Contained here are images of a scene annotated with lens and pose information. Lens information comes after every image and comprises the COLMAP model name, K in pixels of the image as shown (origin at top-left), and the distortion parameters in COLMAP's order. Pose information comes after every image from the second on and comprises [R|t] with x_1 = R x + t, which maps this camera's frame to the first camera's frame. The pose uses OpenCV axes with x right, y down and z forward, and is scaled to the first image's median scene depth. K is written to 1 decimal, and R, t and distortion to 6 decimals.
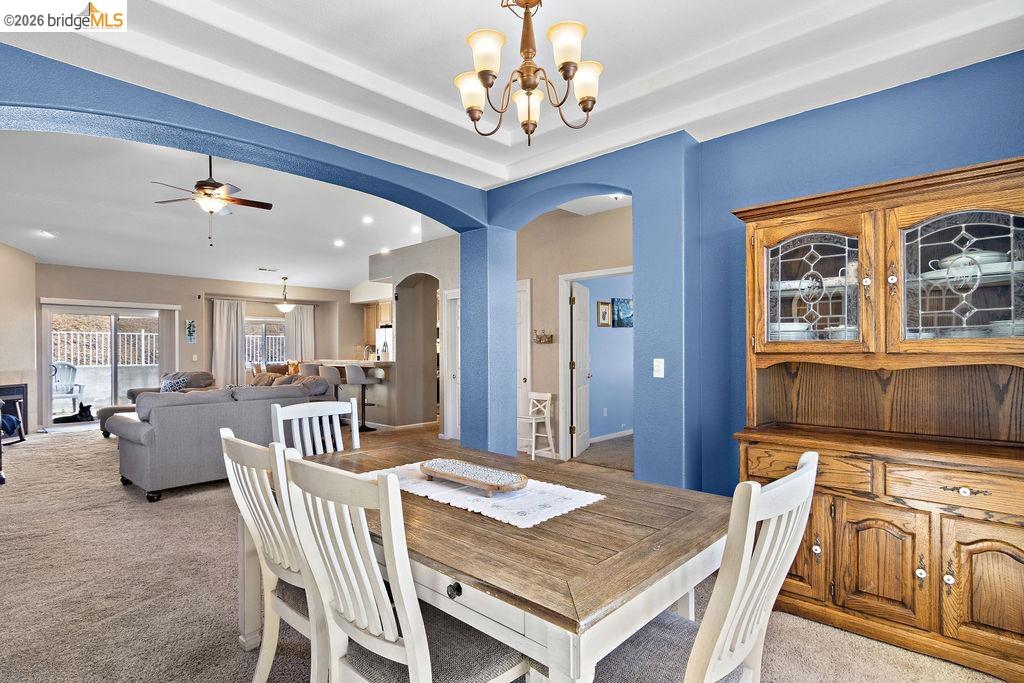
lens RADIAL K [[523.6, 0, 512.0], [0, 523.6, 352.7], [0, 0, 1]] dist [0.000311, 0.000907]
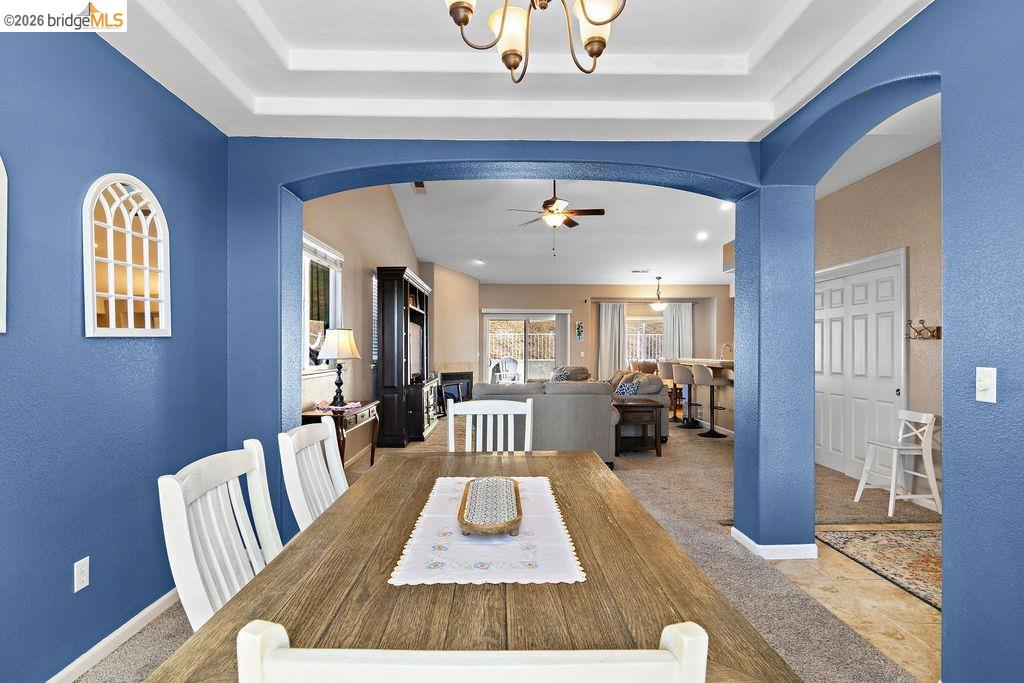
lens RADIAL K [[521.5, 0, 510.0], [0, 521.5, 348.3], [0, 0, 1]] dist [-0.001452, -0.000115]
pose [[0.699965, 0.004114, -0.714165, 0.122874], [-0.006861, 0.999976, -0.000964, -0.001728], [0.714144, 0.005575, 0.699977, 0.105199]]
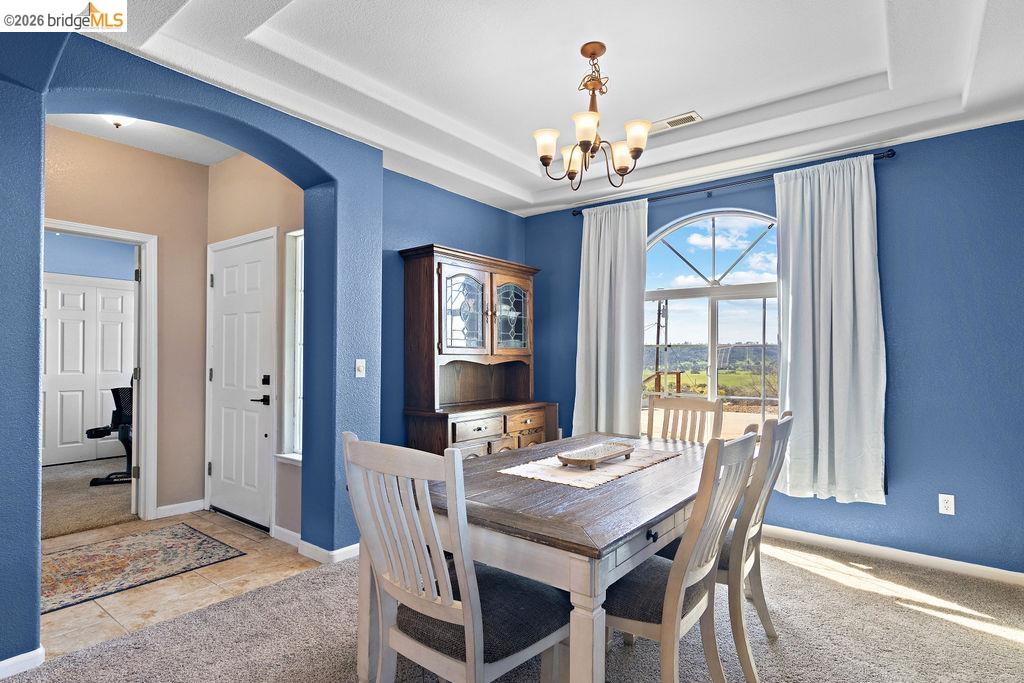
lens RADIAL K [[526.5, 0, 513.5], [0, 526.5, 357.3], [0, 0, 1]] dist [-0.000118, -0.000008]
pose [[-0.096504, 0.005723, 0.995316, -0.294892], [-0.001464, 0.999982, -0.005892, 0.005310], [-0.995332, -0.002025, -0.096493, 0.307962]]
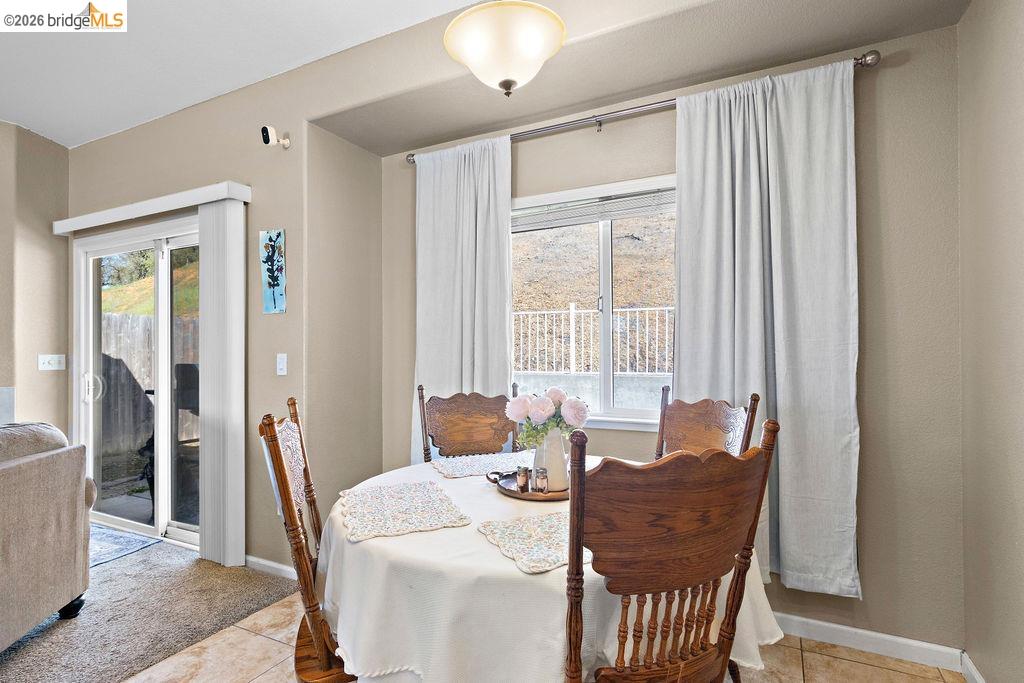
lens RADIAL K [[517.4, 0, 512.7], [0, 517.4, 348.4], [0, 0, 1]] dist [0.000433, 0.000580]
pose [[0.282439, -0.003214, -0.959280, -0.378979], [-0.001856, 0.999991, -0.003897, 0.002296], [0.959284, 0.002881, 0.282430, 1.277902]]
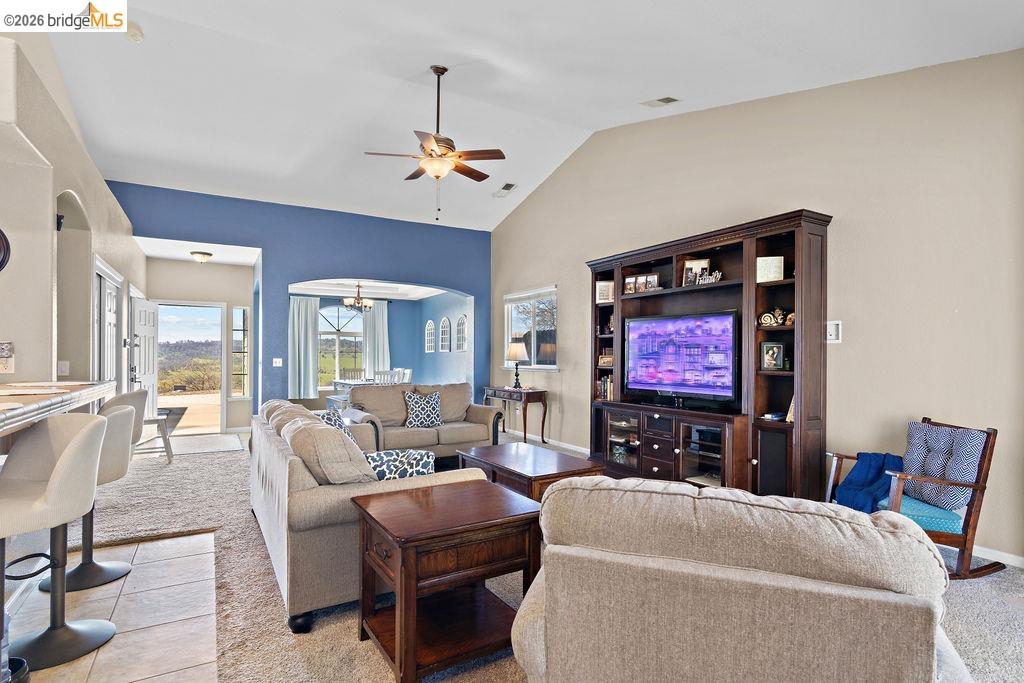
lens RADIAL K [[523.6, 0, 512.0], [0, 523.6, 352.7], [0, 0, 1]] dist [0.000311, 0.000907]
pose [[-0.957251, 0.004412, 0.289225, -0.673094], [0.004914, 0.999987, 0.001008, -0.003195], [-0.289217, 0.002387, -0.957260, 1.270812]]
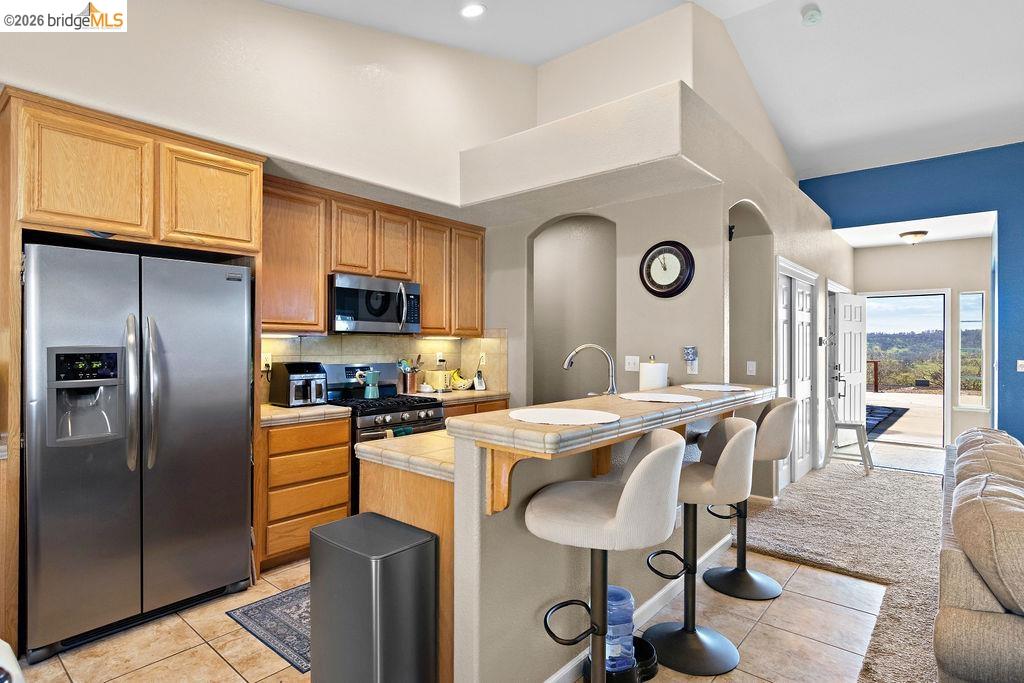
lens RADIAL K [[528.9, 0, 512.0], [0, 528.9, 341.5], [0, 0, 1]] dist [0.001890, 0.001015]
pose [[-0.047678, 0.008509, 0.998827, -0.644000], [0.002267, 0.999962, -0.008411, -0.013250], [-0.998860, 0.001864, -0.047696, 1.182800]]
